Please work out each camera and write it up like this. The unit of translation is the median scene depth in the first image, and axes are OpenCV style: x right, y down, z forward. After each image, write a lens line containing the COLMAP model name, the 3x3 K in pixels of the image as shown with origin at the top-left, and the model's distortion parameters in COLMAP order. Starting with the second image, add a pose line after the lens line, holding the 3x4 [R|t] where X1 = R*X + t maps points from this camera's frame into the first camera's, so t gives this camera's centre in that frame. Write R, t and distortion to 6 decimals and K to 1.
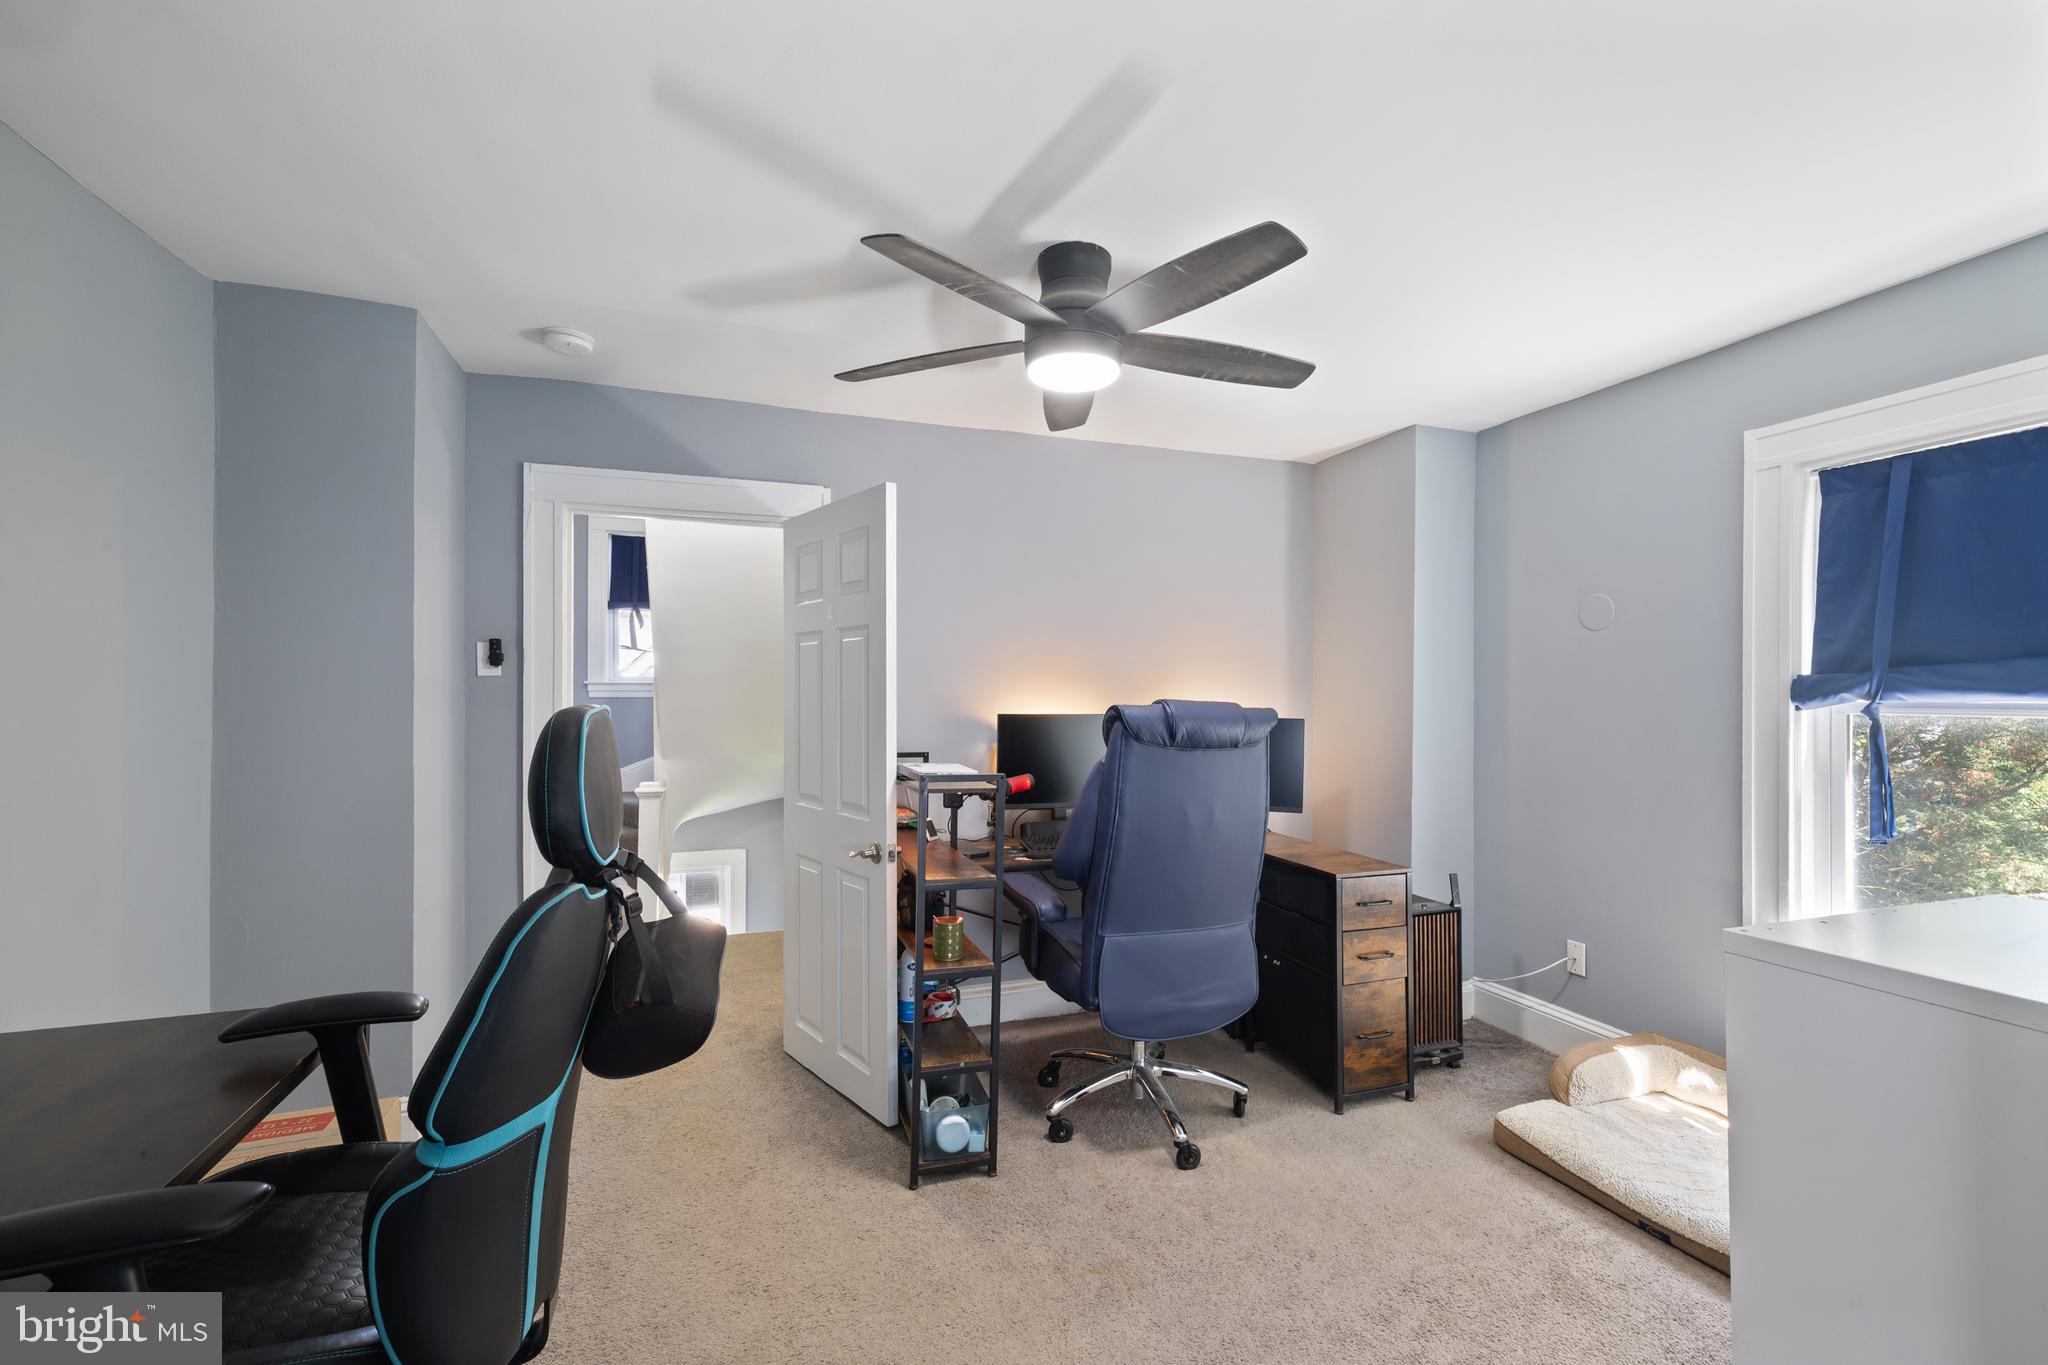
lens RADIAL K [[869.1, 0, 1023.4], [0, 869.1, 682.8], [0, 0, 1]] dist [-0.001658, 0.000474]
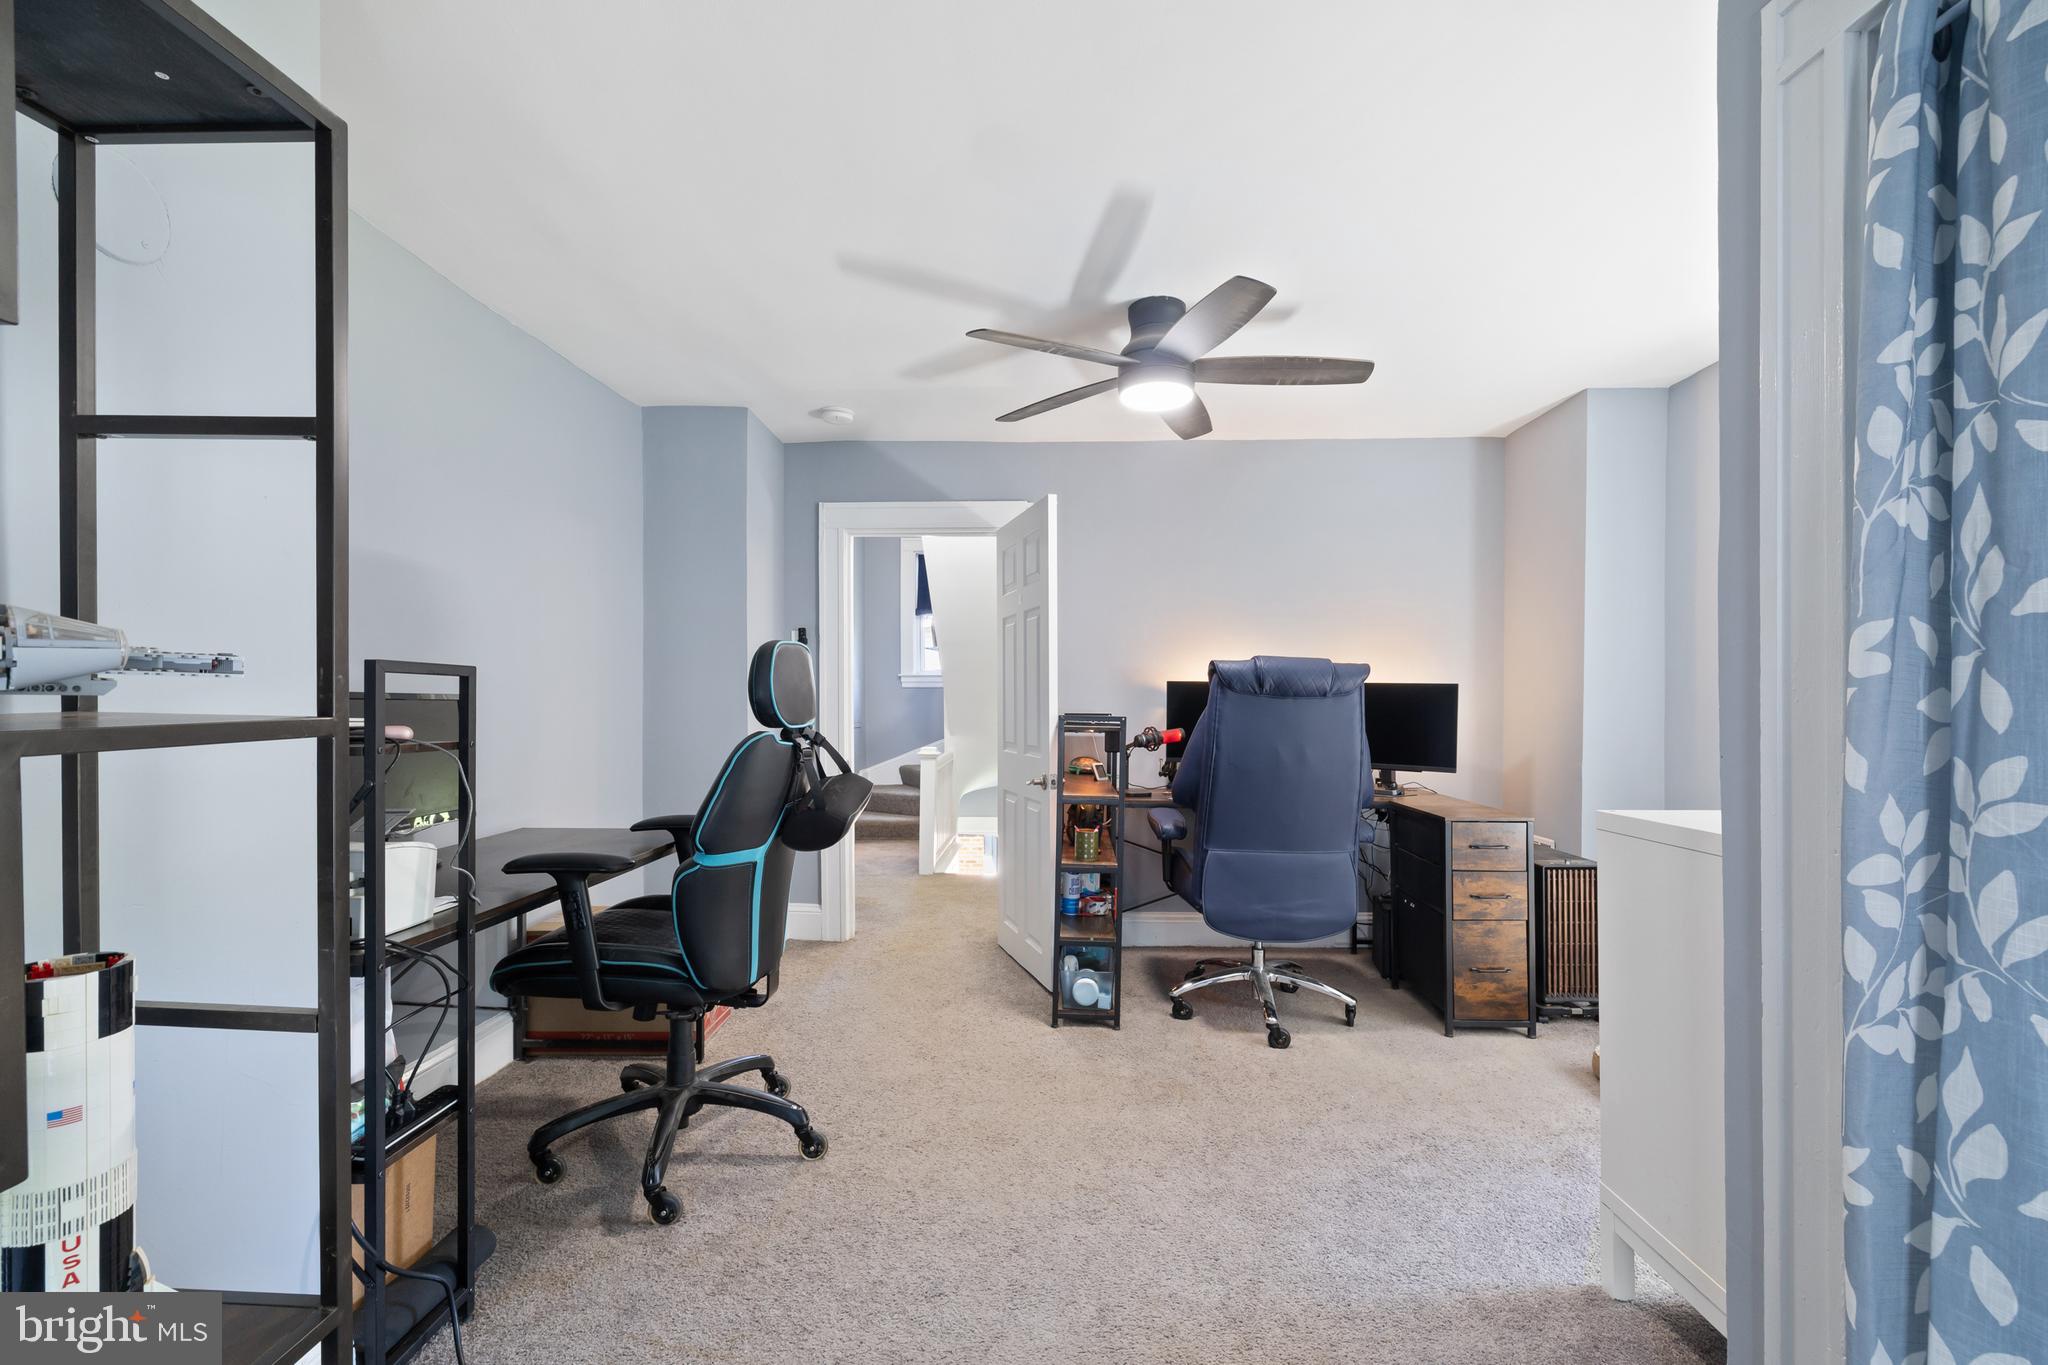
lens RADIAL K [[869.1, 0, 1027.9], [0, 869.1, 700.2], [0, 0, 1]] dist [-0.001658, 0.000474]
pose [[0.932868, -0.002478, -0.360210, 0.284672], [0.005577, 0.999956, 0.007564, 0.066314], [0.360175, -0.009065, 0.932841, -0.223667]]
